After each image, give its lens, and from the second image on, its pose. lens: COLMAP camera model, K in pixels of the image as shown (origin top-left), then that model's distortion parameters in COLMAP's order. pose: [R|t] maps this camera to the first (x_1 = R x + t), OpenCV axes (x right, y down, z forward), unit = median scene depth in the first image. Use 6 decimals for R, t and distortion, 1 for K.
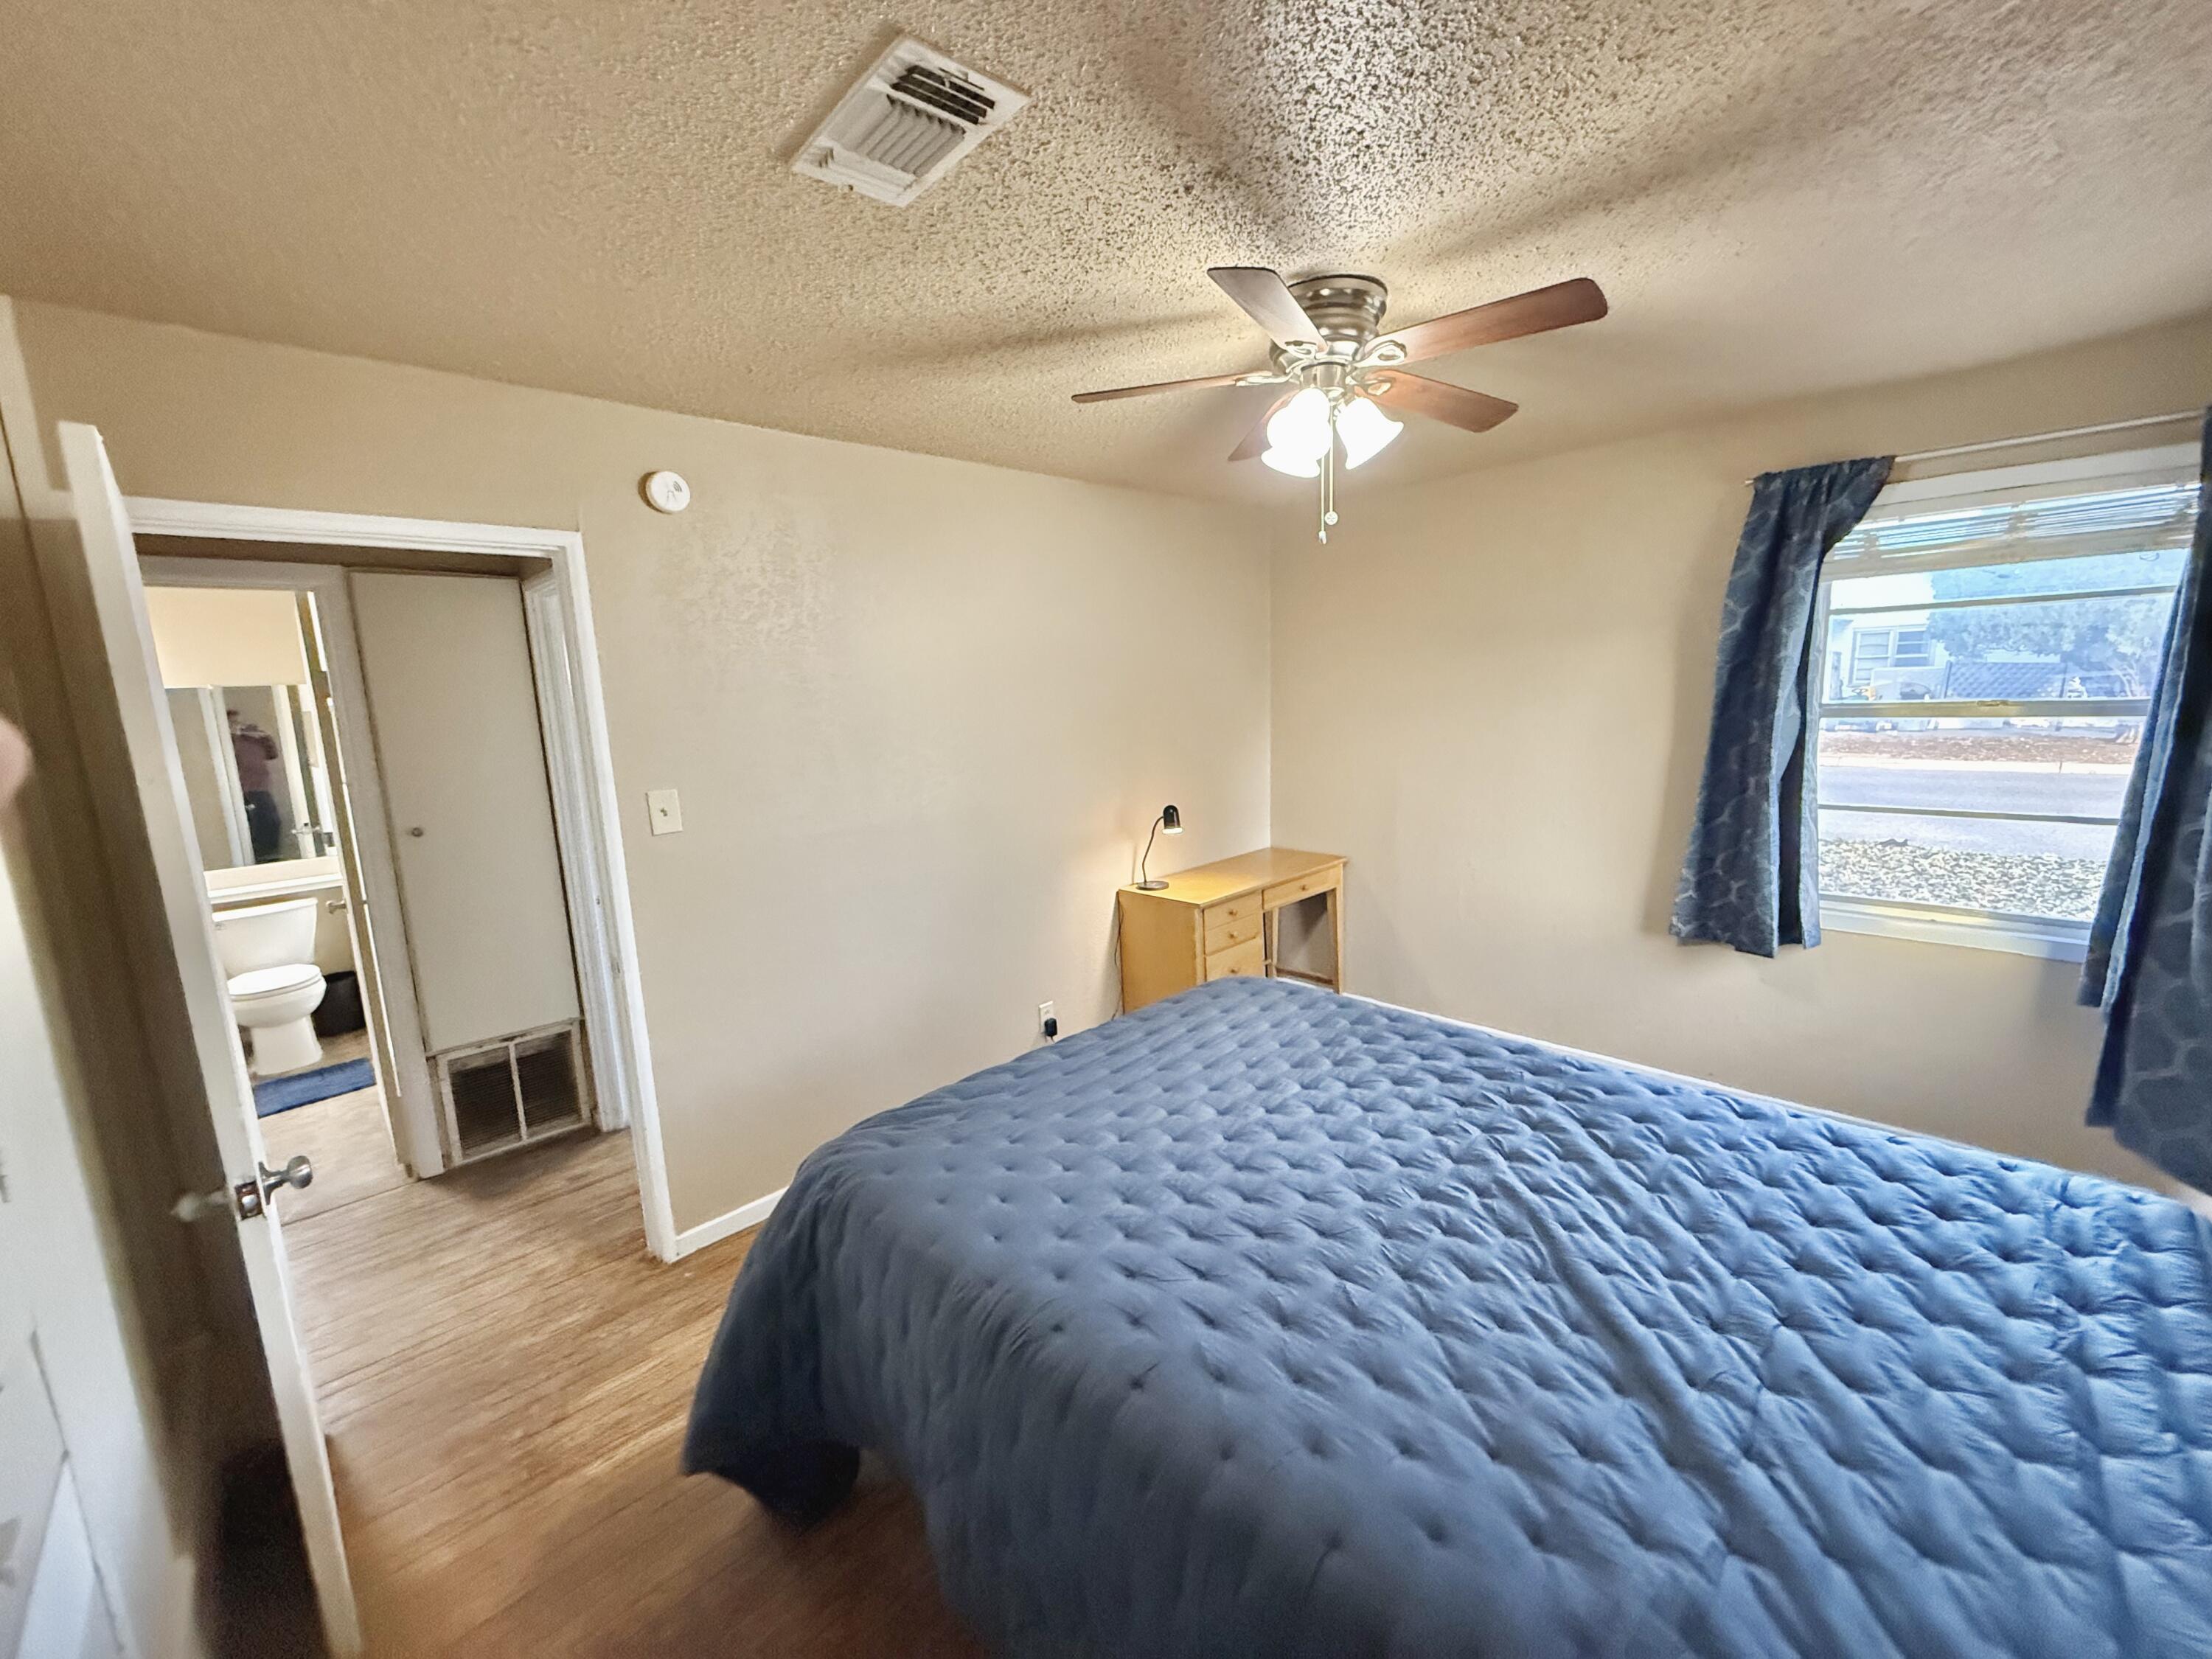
lens RADIAL K [[879.0, 0, 1106.0], [0, 879.0, 846.8], [0, 0, 1]] dist [0.007009, -0.000553]
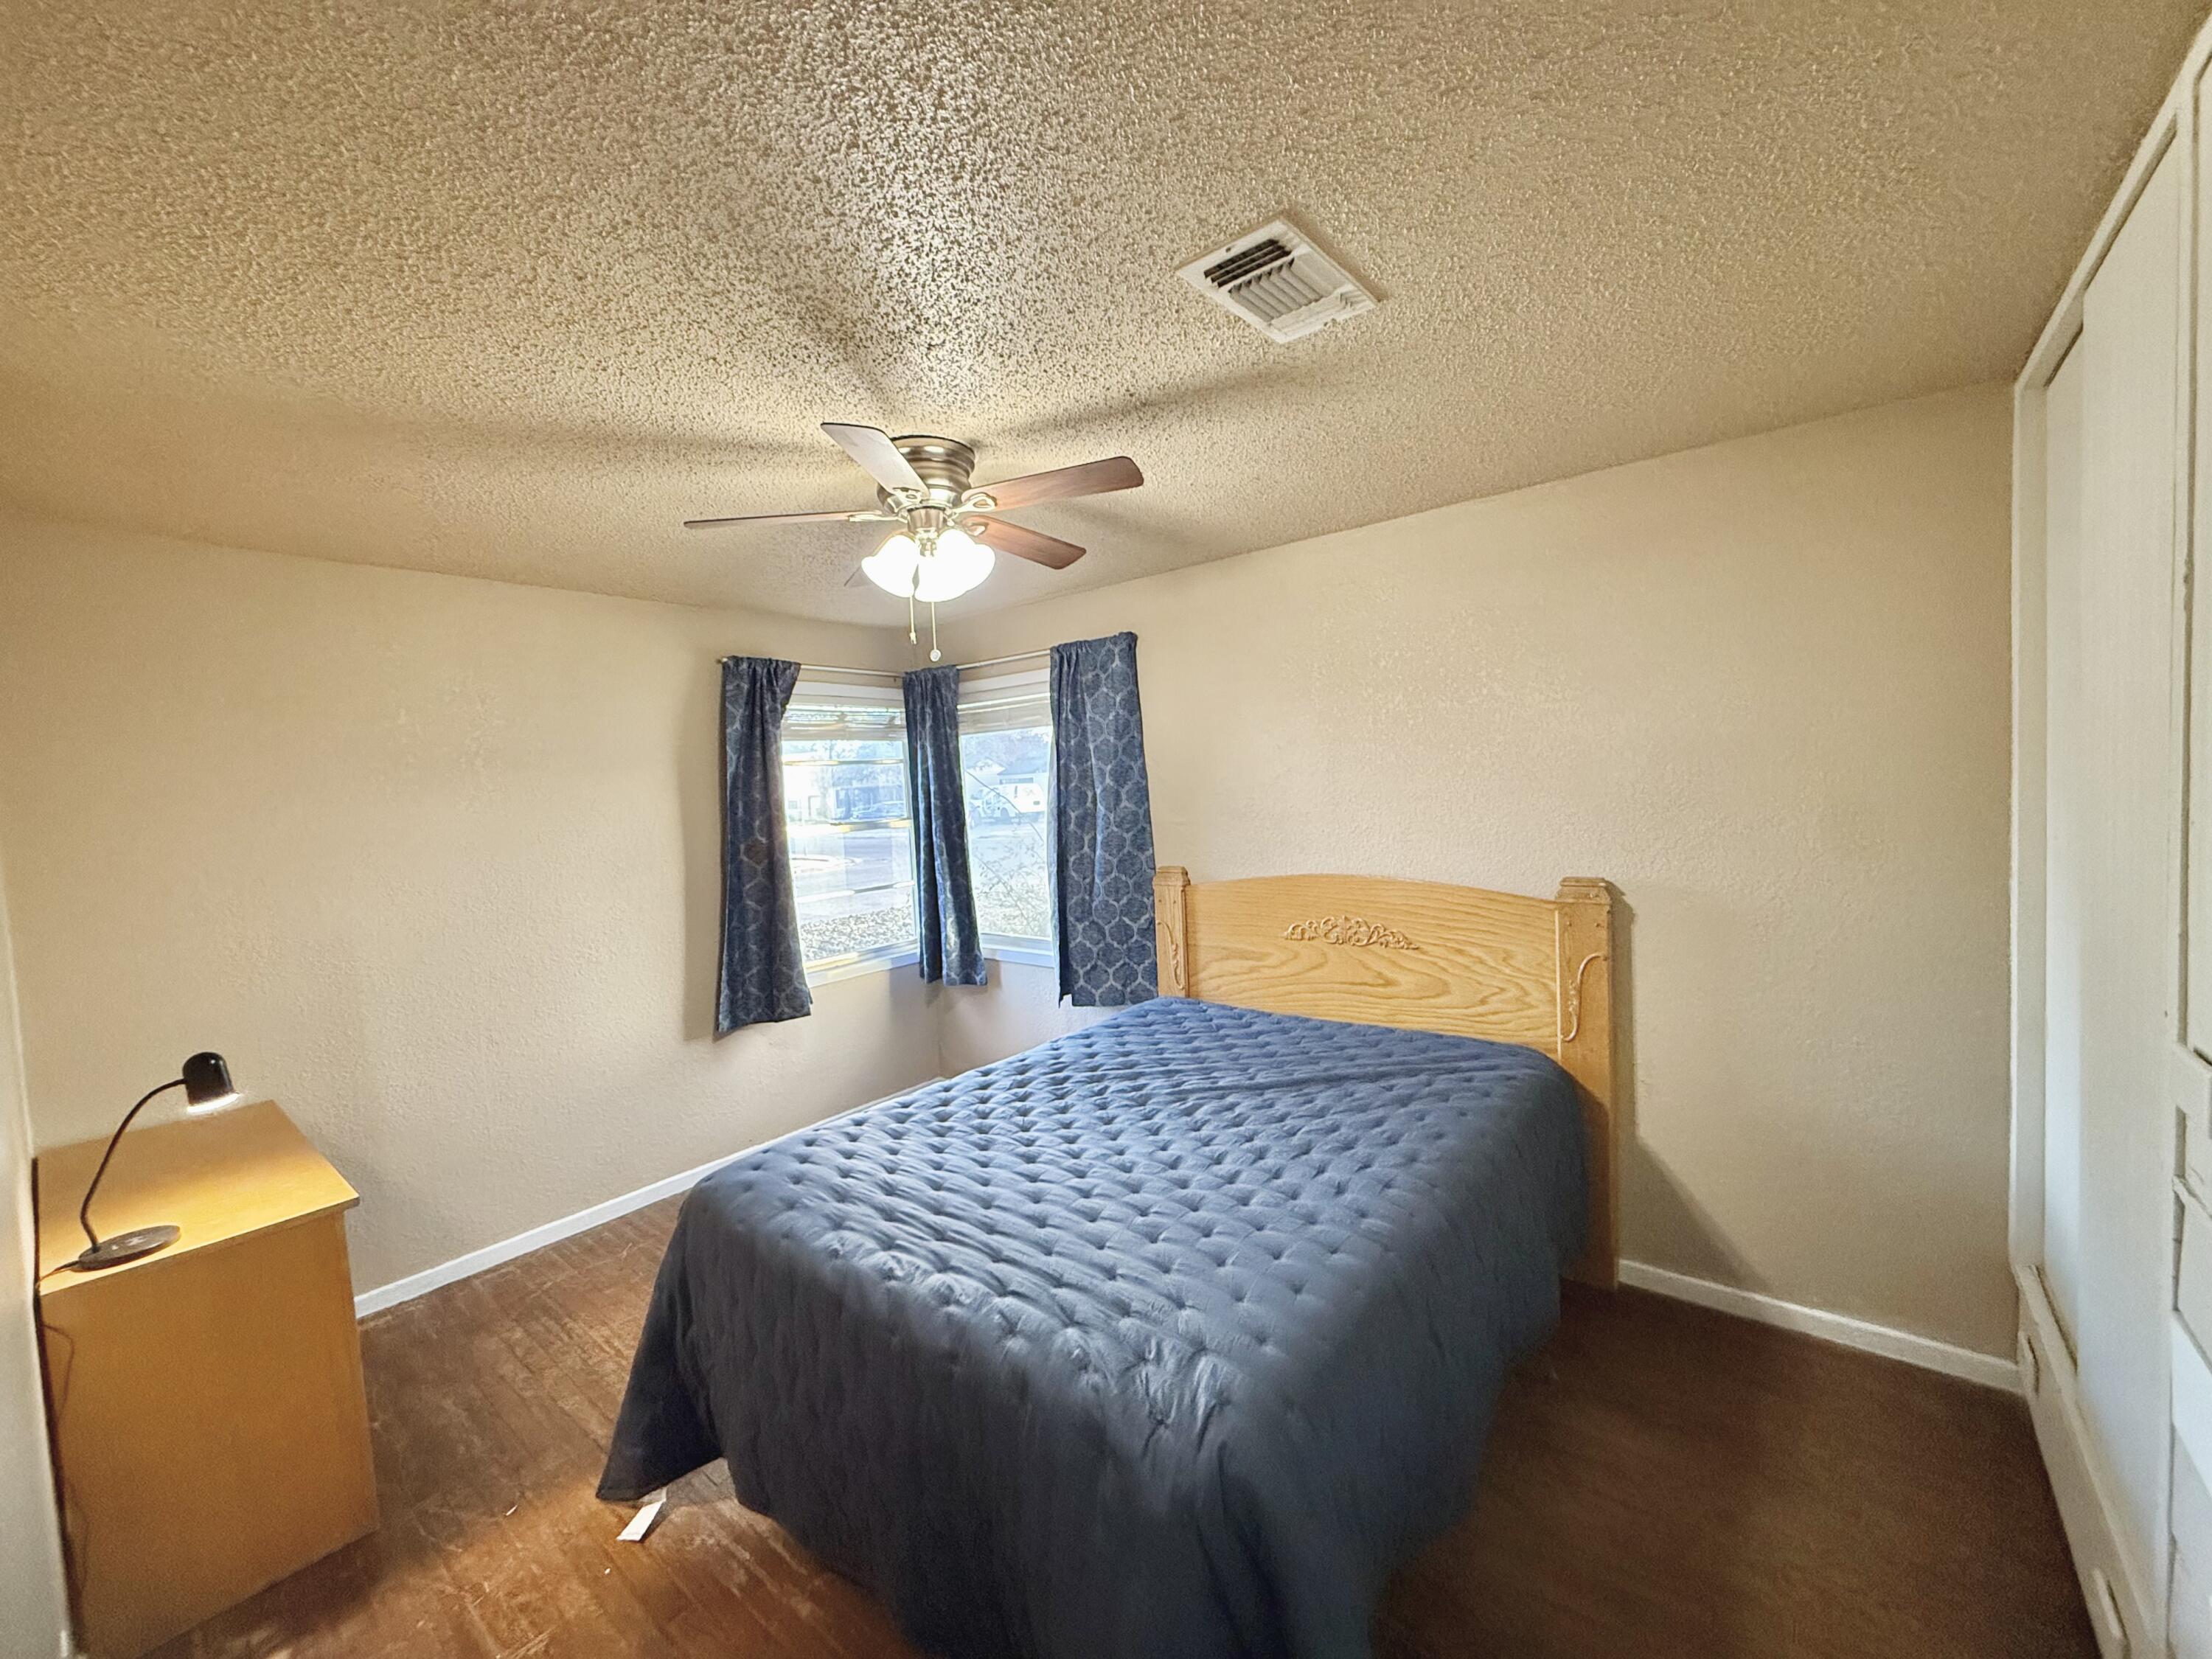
lens RADIAL K [[879.0, 0, 1100.4], [0, 879.0, 828.9], [0, 0, 1]] dist [0.007009, -0.000553]
pose [[-0.122762, 0.000652, 0.992436, -1.039908], [0.228918, 0.973052, 0.027678, -0.140344], [-0.965674, 0.230584, -0.119603, 1.156078]]
